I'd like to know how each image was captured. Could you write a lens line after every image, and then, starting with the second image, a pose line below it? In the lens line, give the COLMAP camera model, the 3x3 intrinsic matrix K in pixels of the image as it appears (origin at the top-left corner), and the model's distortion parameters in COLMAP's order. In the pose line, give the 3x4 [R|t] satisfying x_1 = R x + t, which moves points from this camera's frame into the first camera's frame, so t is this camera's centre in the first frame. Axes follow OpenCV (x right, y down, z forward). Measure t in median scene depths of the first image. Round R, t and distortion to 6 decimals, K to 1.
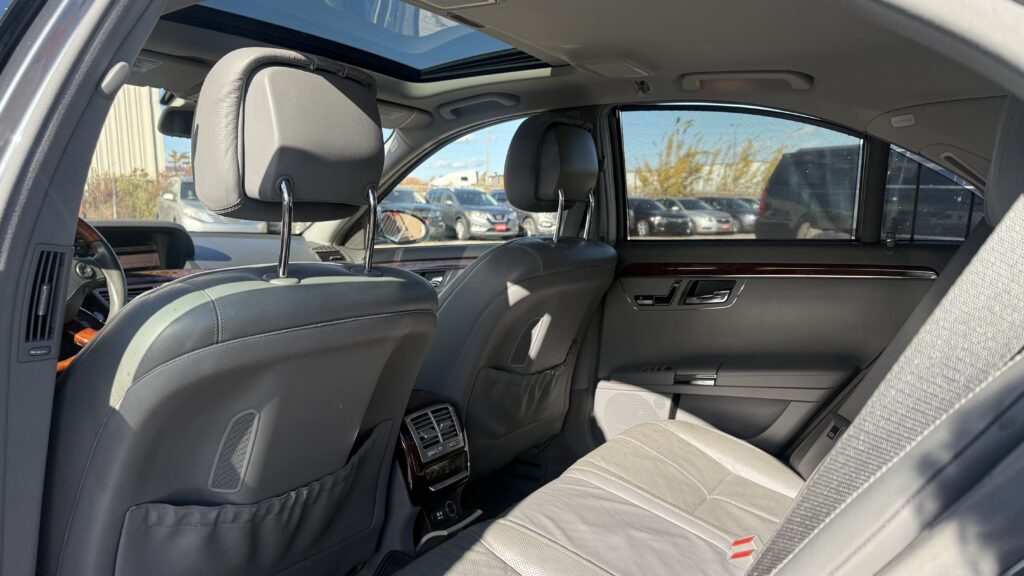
lens RADIAL K [[723.5, 0, 512.0], [0, 723.5, 288.0], [0, 0, 1]] dist [0.127386, -0.197373]
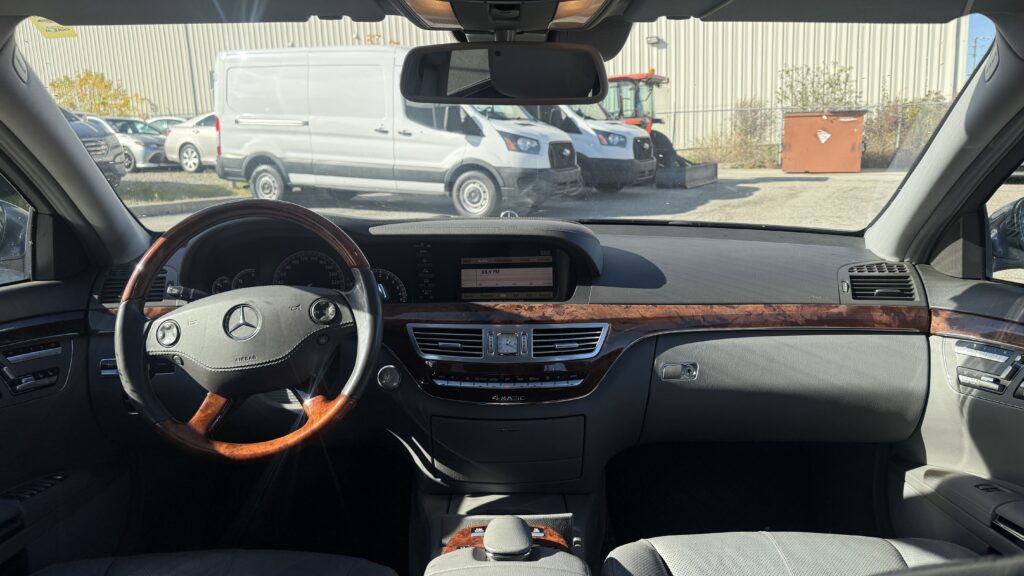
lens RADIAL K [[723.5, 0, 512.0], [0, 723.5, 288.0], [0, 0, 1]] dist [0.127386, -0.197373]
pose [[0.541209, 0.149514, -0.827489, 0.005355], [-0.064992, 0.988560, 0.136109, -0.011844], [0.838373, -0.019884, 0.544734, 0.059970]]
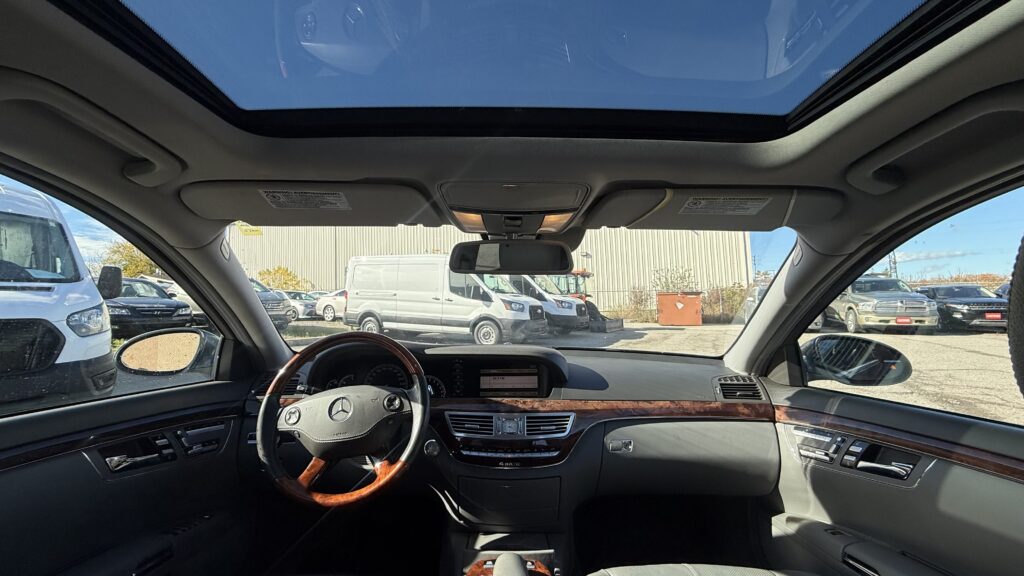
lens RADIAL K [[412.5, 0, 508.8], [0, 412.5, 285.2], [0, 0, 1]] dist [-0.001274, -0.000228]
pose [[0.543119, -0.052584, -0.838008, 0.001413], [-0.076342, 0.990811, -0.111650, -0.011076], [0.836178, 0.124614, 0.534114, 0.061696]]
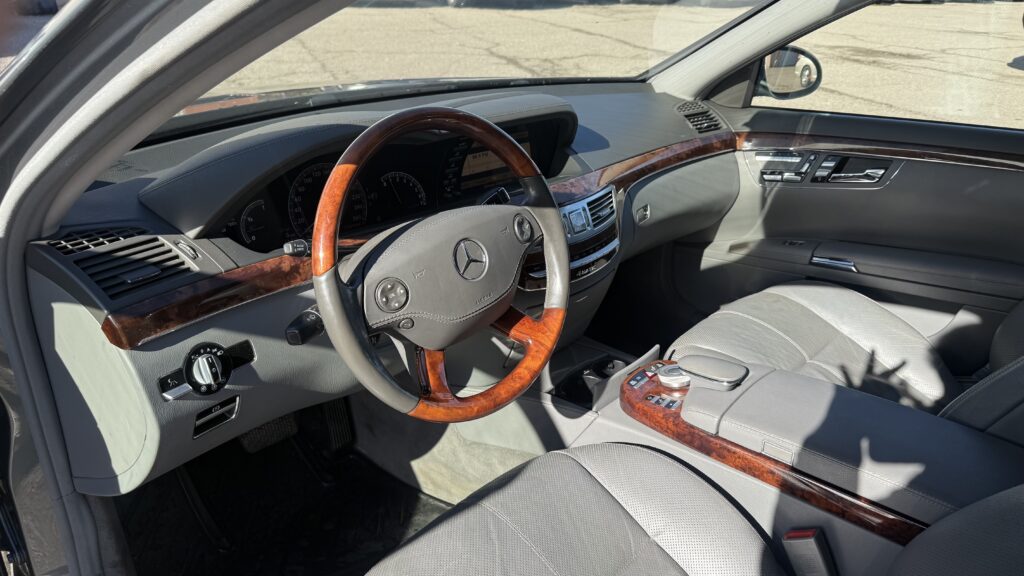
lens RADIAL K [[723.5, 0, 512.0], [0, 723.5, 288.0], [0, 0, 1]] dist [0.127386, -0.197373]
pose [[0.983273, 0.085189, -0.160987, -0.036572], [-0.028859, 0.945581, 0.324105, -0.014072], [0.179836, -0.314038, 0.932223, 0.030849]]
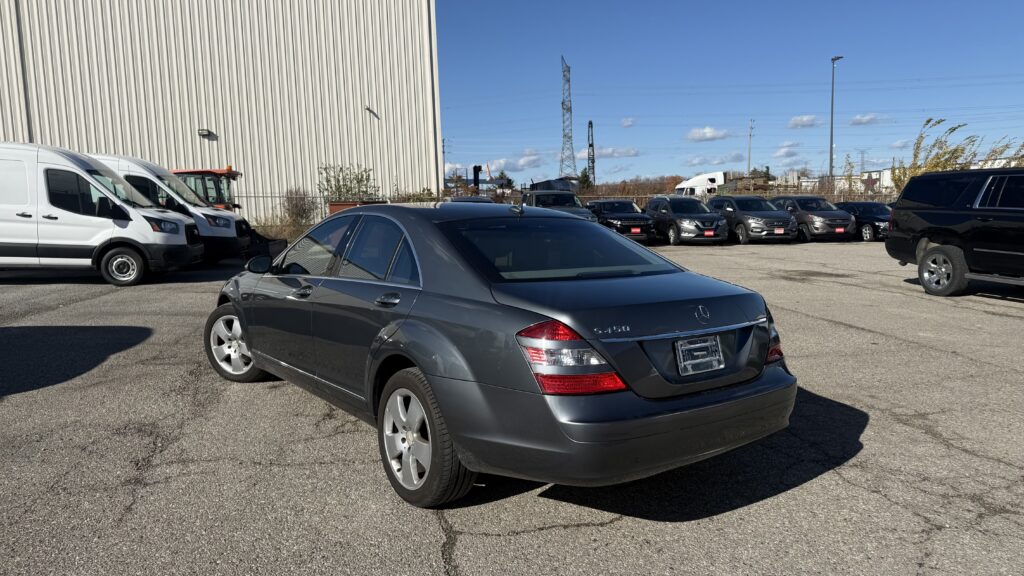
lens RADIAL K [[723.5, 0, 512.0], [0, 723.5, 288.0], [0, 0, 1]] dist [0.127386, -0.197373]
pose [[0.934877, 0.027091, -0.353937, 0.100667], [-0.025865, 0.999632, 0.008195, -0.001165], [0.354028, 0.001493, 0.935234, -0.154076]]
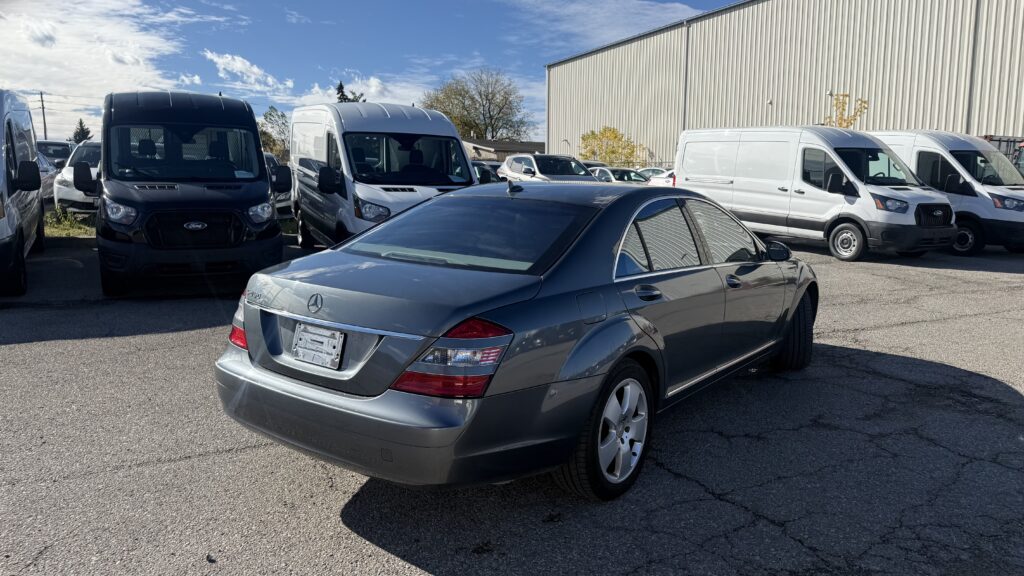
lens RADIAL K [[723.5, 0, 512.0], [0, 723.5, 288.0], [0, 0, 1]] dist [0.127386, -0.197373]
pose [[-0.065879, 0.139269, -0.988061, 0.221314], [-0.120875, 0.981806, 0.146447, -0.024503], [0.990479, 0.129080, -0.047846, 0.058905]]
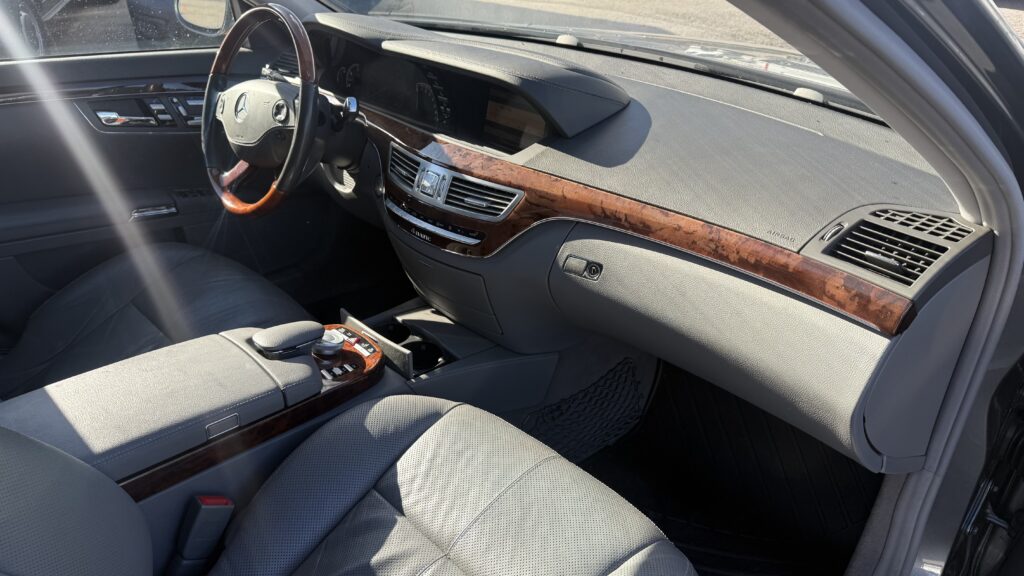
lens RADIAL K [[723.5, 0, 512.0], [0, 723.5, 288.0], [0, 0, 1]] dist [0.127386, -0.197373]
pose [[-0.236831, 0.434805, -0.868824, 0.010888], [-0.107695, 0.877005, 0.468256, -0.020175], [0.965563, 0.204466, -0.160875, 0.108033]]
